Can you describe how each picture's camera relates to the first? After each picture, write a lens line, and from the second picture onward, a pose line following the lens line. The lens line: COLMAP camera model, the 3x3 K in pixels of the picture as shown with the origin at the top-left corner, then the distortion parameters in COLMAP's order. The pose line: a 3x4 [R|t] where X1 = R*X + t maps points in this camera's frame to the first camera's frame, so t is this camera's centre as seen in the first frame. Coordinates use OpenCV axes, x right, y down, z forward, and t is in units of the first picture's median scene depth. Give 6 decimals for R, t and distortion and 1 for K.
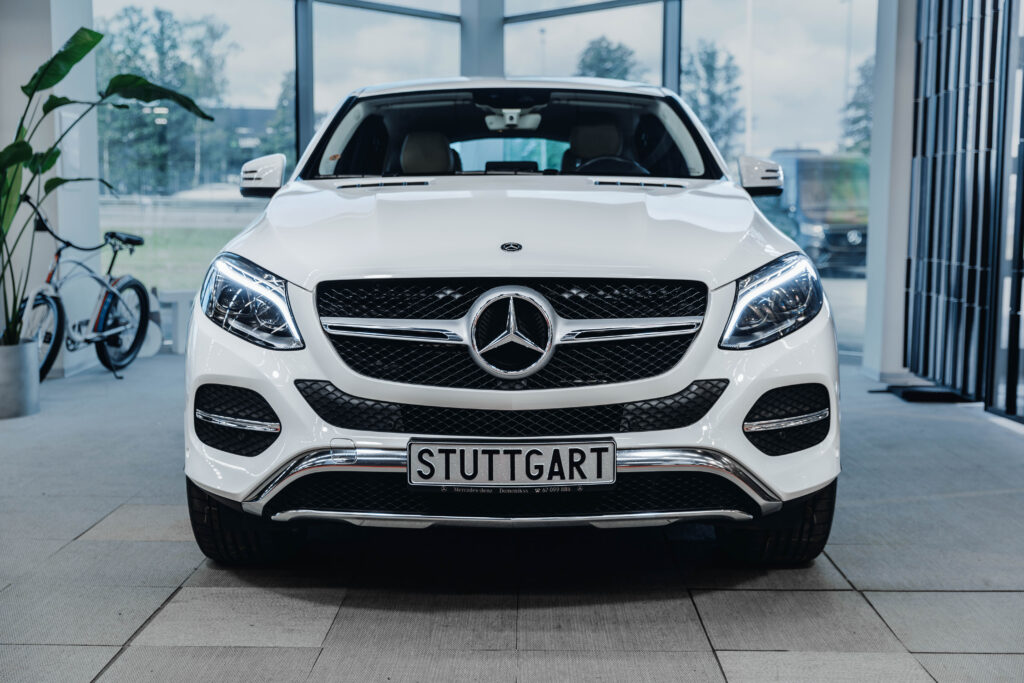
lens RADIAL K [[1153.3, 0, 517.1], [0, 1153.3, 341.2], [0, 0, 1]] dist [0.018035, 0.000000]
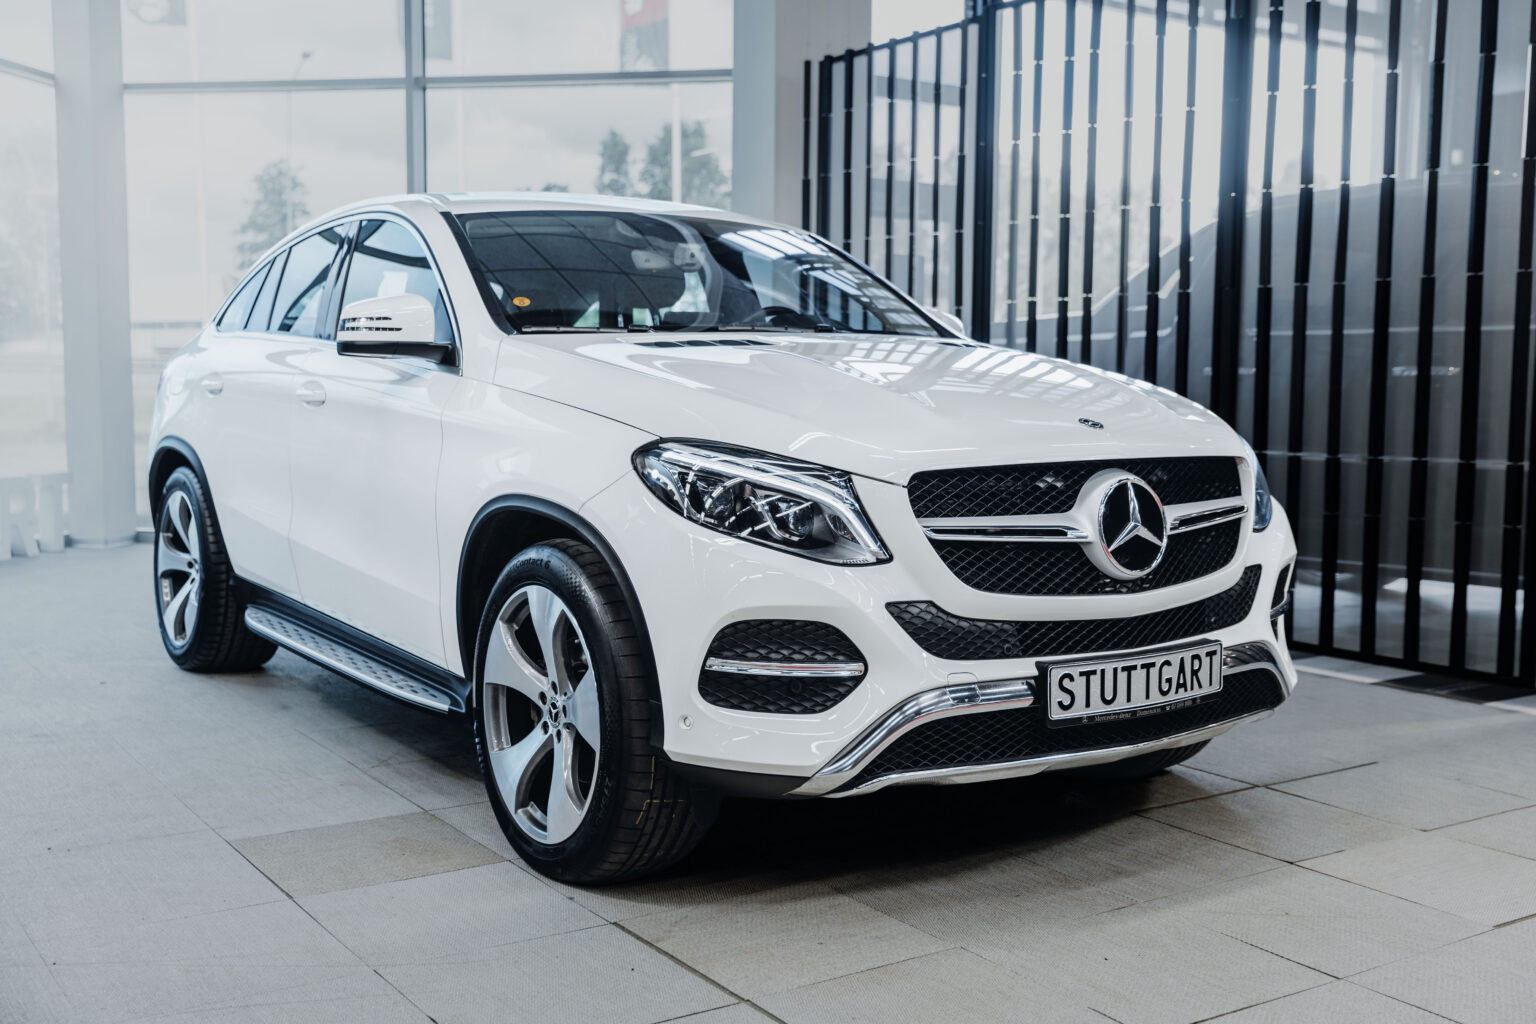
lens RADIAL K [[1548.0, 0, 759.2], [0, 1548.0, 514.2], [0, 0, 1]] dist [0.038604, 0.000000]
pose [[0.833404, -0.049607, 0.550434, -0.840052], [0.060512, 0.998166, -0.001661, -0.029042], [-0.549342, 0.034692, 0.834877, 0.199585]]
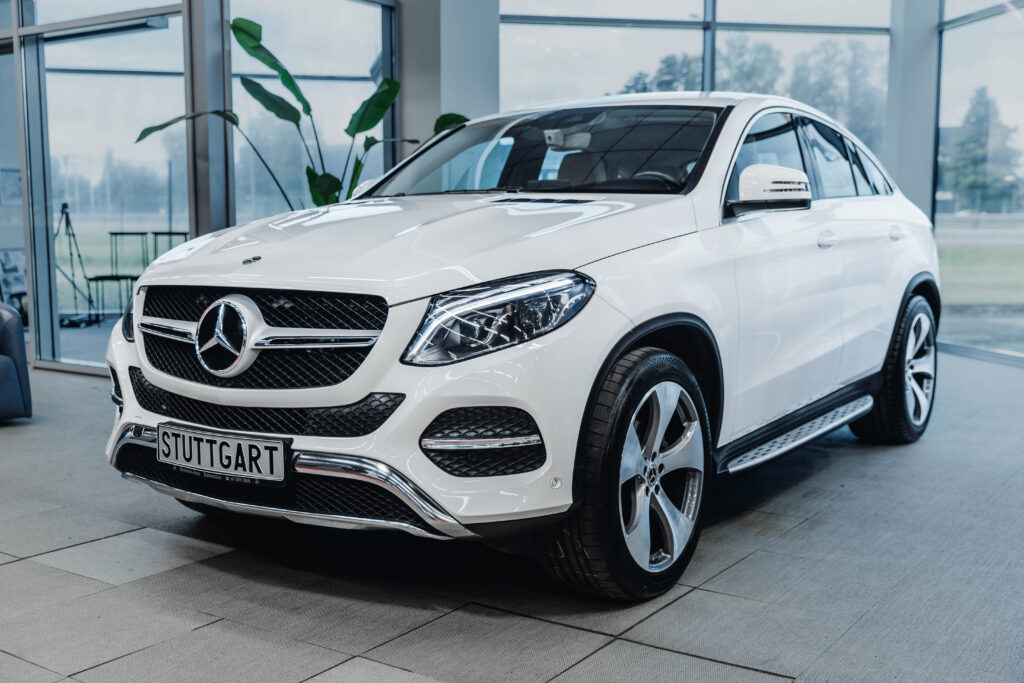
lens RADIAL K [[1074.0, 0, 534.6], [0, 1074.0, 347.7], [0, 0, 1]] dist [0.029201, 0.000000]
pose [[0.840314, 0.057579, -0.539033, 0.803390], [-0.058296, 0.998175, 0.015744, -0.029705], [0.538956, 0.018193, 0.842137, 0.276041]]
